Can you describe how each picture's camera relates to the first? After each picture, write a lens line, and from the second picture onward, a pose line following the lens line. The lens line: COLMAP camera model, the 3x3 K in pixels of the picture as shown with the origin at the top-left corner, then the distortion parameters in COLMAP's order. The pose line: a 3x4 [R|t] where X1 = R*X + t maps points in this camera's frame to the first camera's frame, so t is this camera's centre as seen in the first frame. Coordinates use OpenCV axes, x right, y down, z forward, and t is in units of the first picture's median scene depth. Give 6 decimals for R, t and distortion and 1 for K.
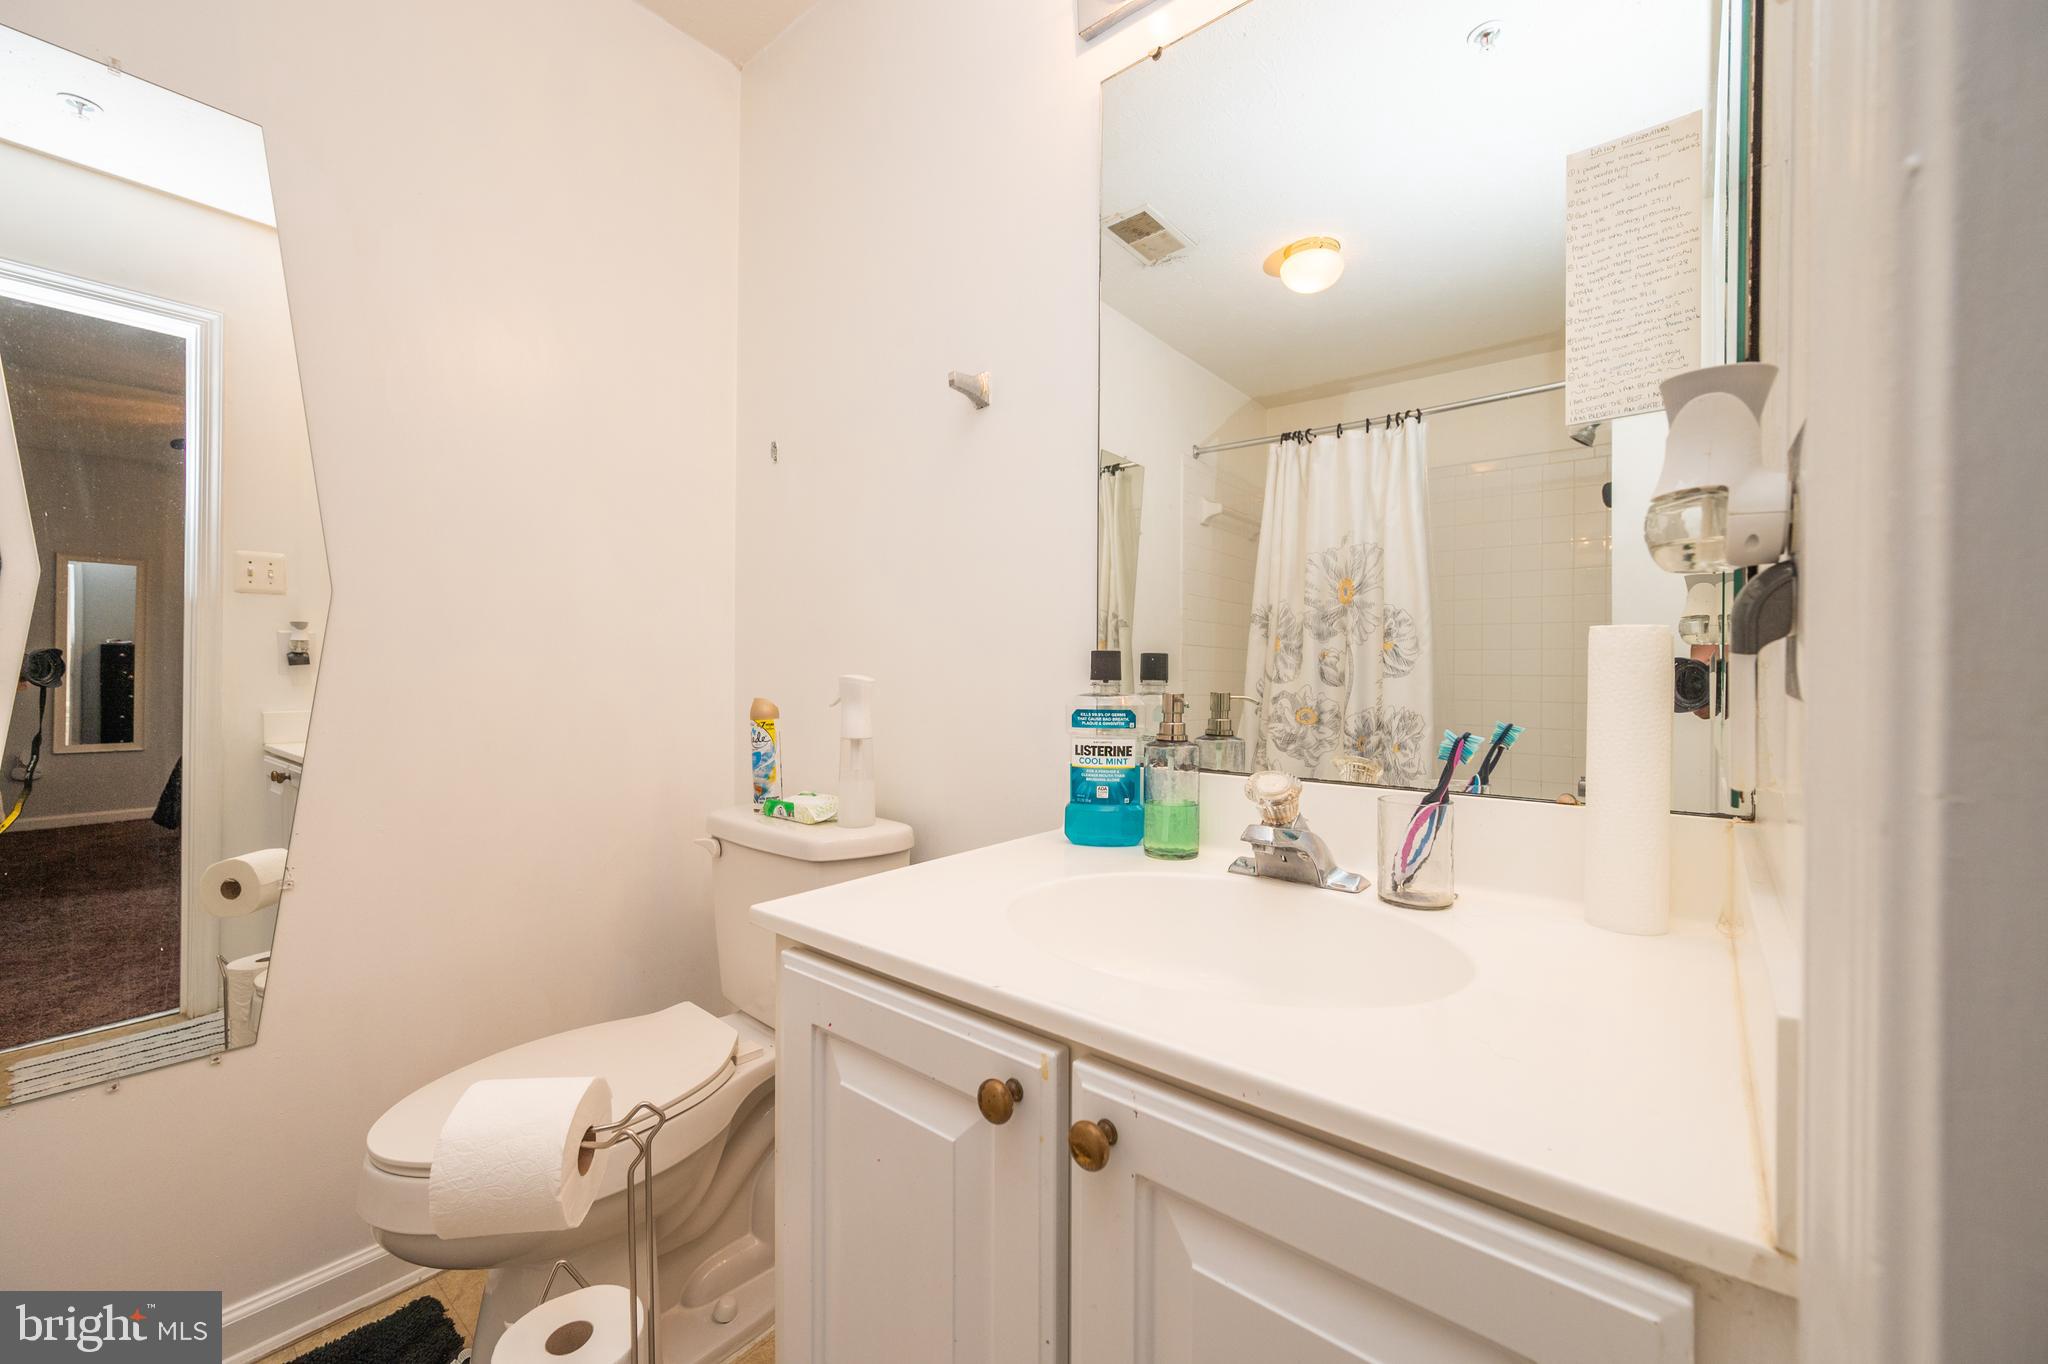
lens RADIAL K [[821.8, 0, 1031.9], [0, 821.8, 671.6], [0, 0, 1]] dist [0.001301, -0.000519]
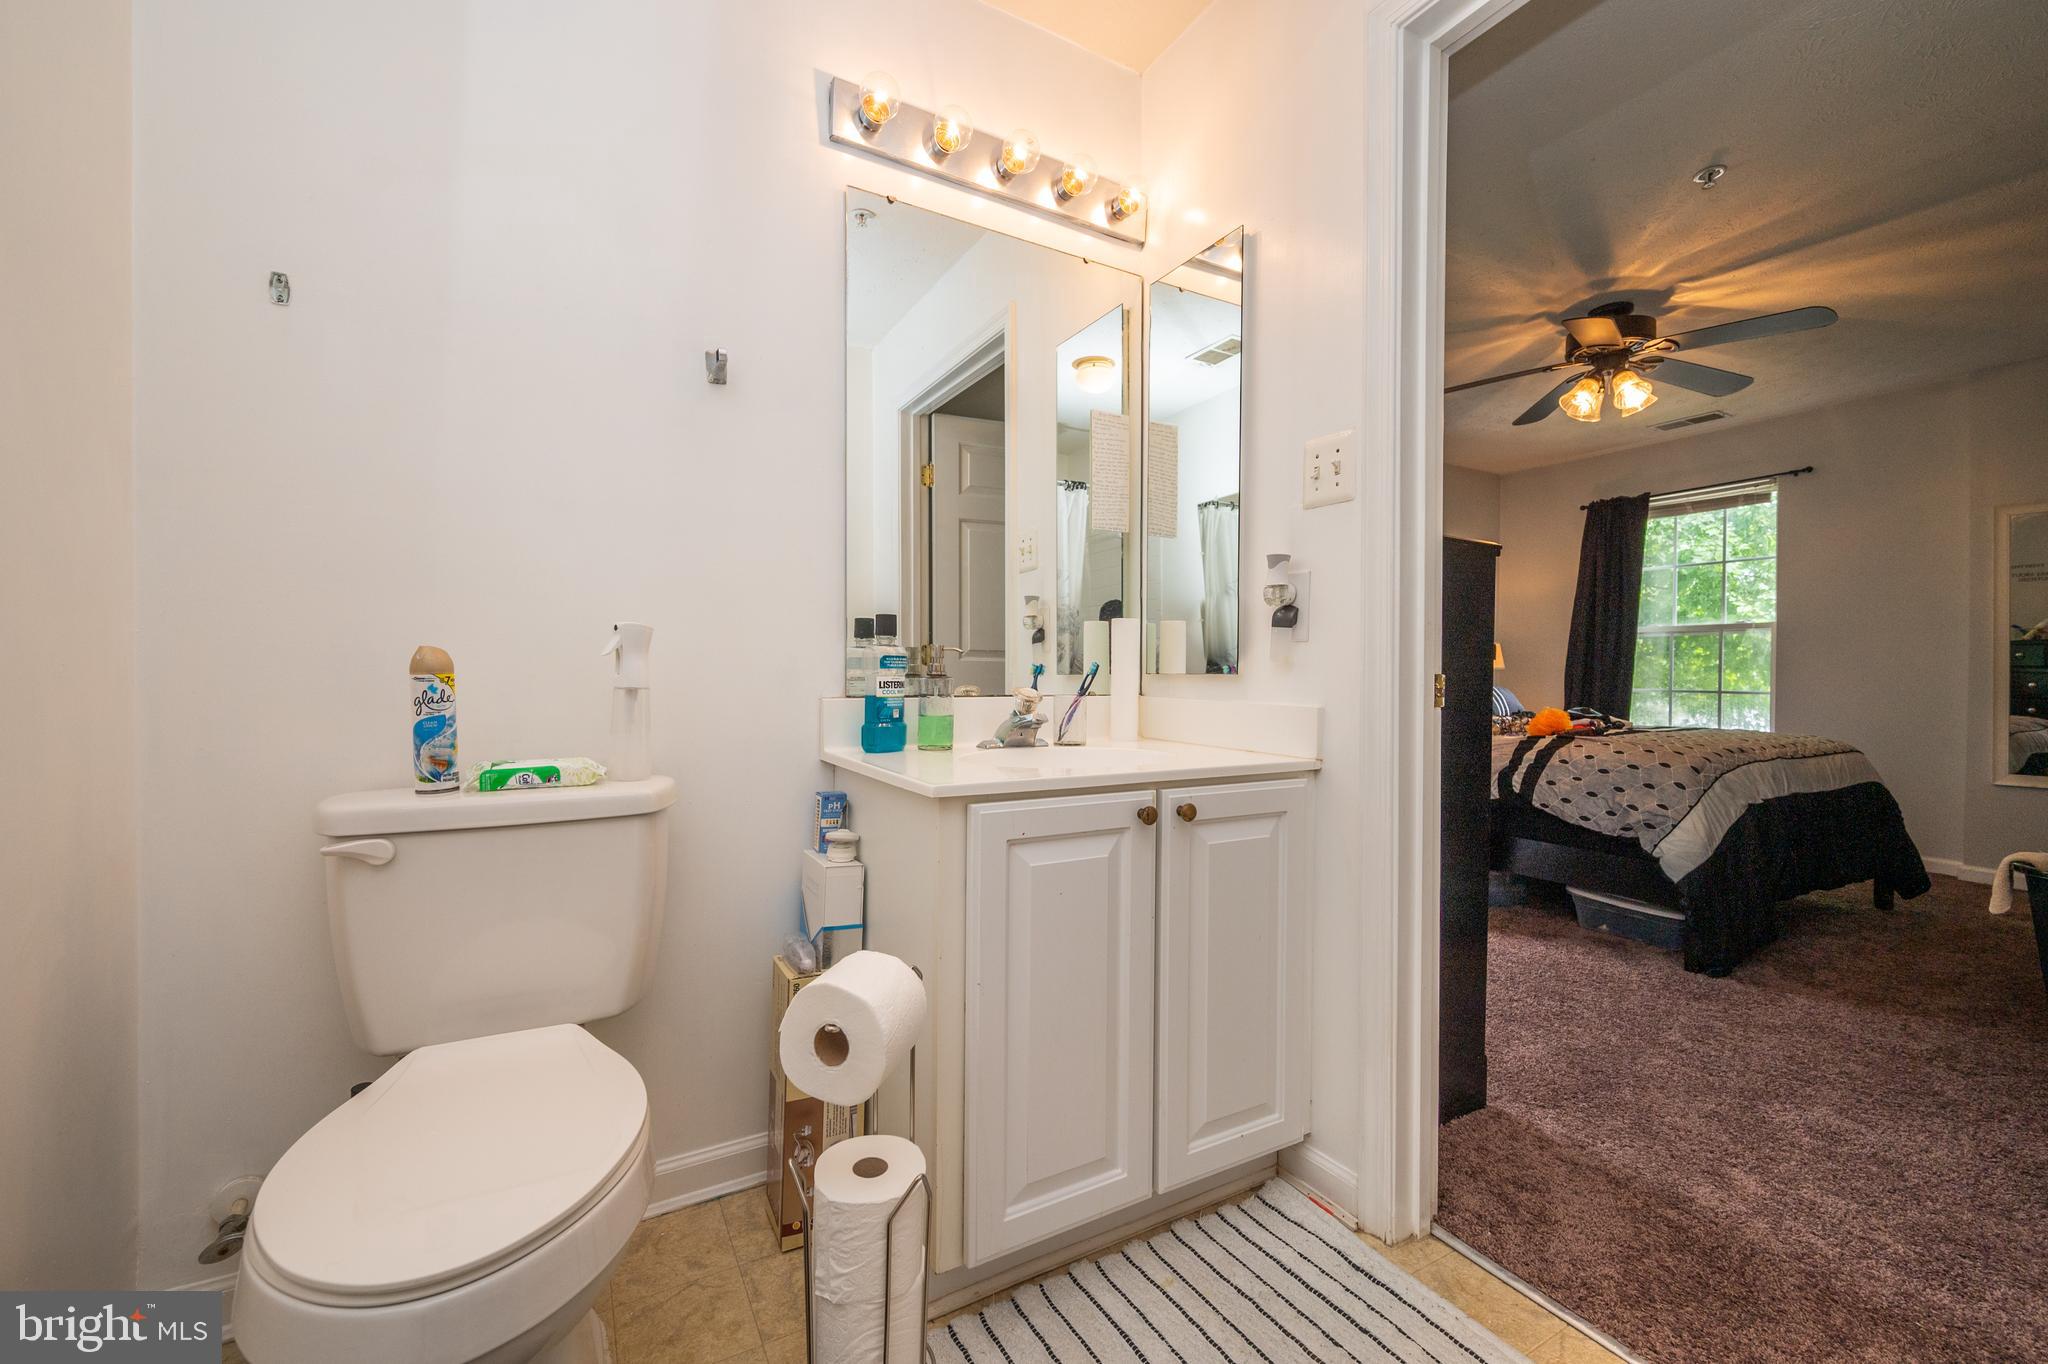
lens RADIAL K [[821.8, 0, 1033.3], [0, 821.8, 682.7], [0, 0, 1]] dist [0.001301, -0.000519]
pose [[0.343724, -0.002578, 0.939067, -1.097914], [0.002398, 0.999995, 0.001867, 0.085768], [-0.939068, 0.001610, 0.343729, 0.275680]]
